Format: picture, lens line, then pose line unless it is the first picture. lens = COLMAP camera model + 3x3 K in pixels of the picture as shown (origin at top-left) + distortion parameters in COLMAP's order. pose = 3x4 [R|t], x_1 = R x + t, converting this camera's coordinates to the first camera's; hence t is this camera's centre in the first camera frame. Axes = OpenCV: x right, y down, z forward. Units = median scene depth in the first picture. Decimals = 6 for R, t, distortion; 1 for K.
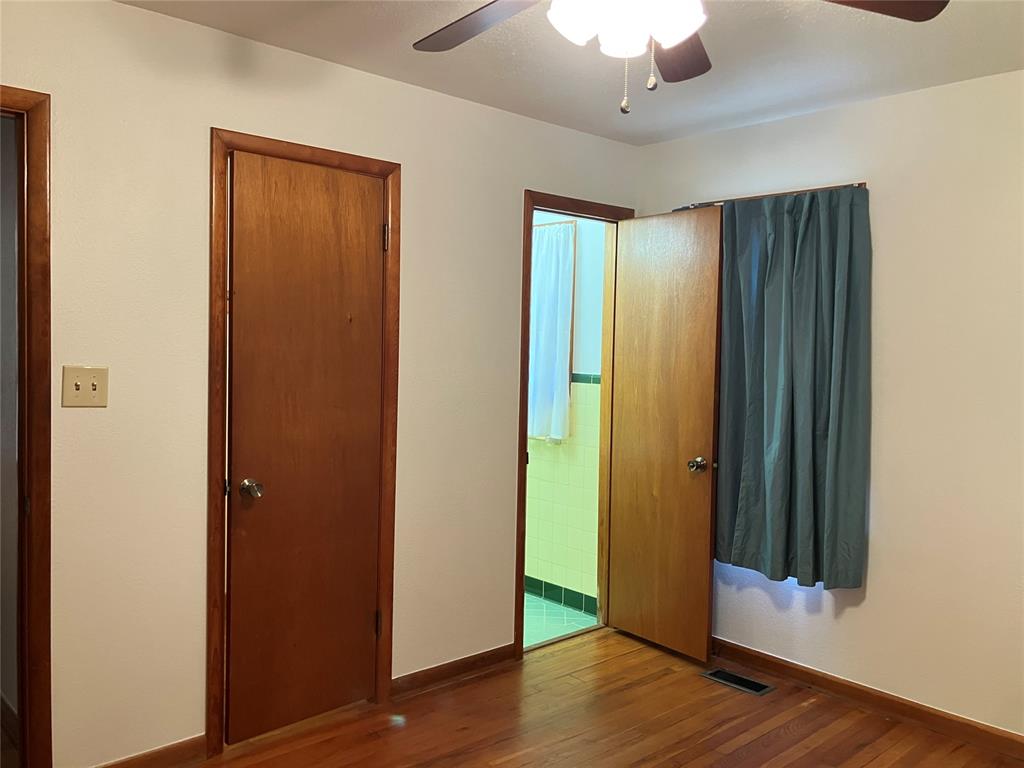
lens RADIAL K [[844.1, 0, 510.2], [0, 844.1, 377.4], [0, 0, 1]] dist [0.001163, 0.009699]
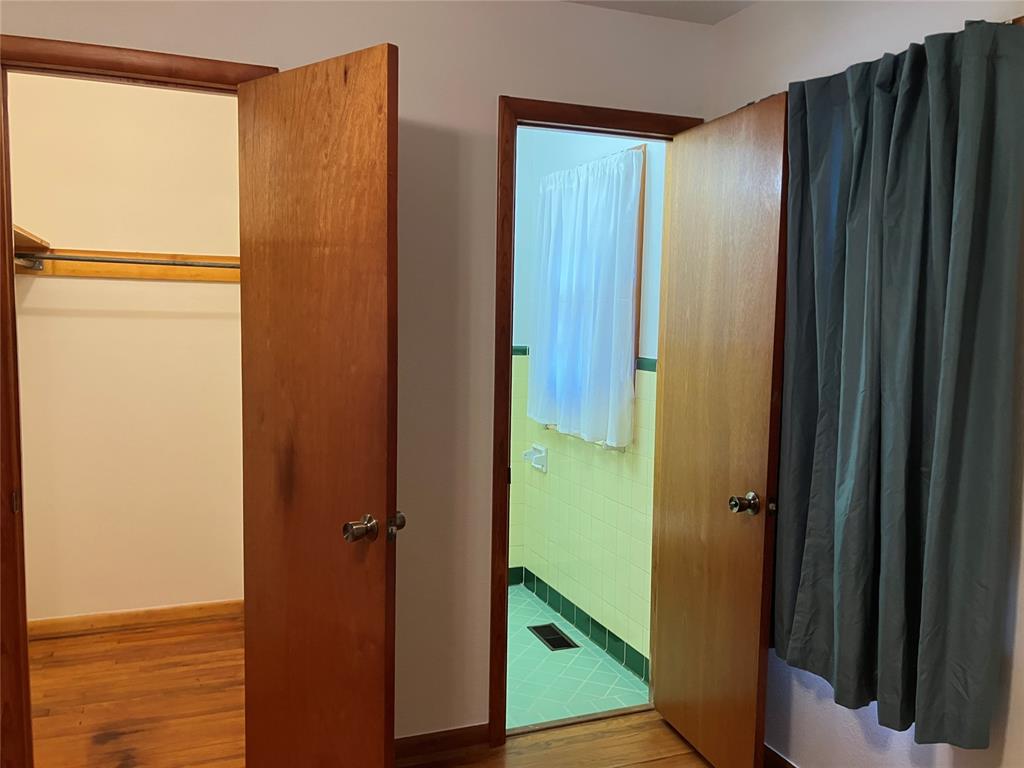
lens RADIAL K [[844.1, 0, 513.7], [0, 844.1, 393.2], [0, 0, 1]] dist [0.001163, 0.009699]
pose [[0.934899, 0.028297, -0.353785, 0.281229], [-0.010451, 0.998579, 0.052252, -0.012728], [0.354761, -0.045153, 0.933866, 0.334419]]
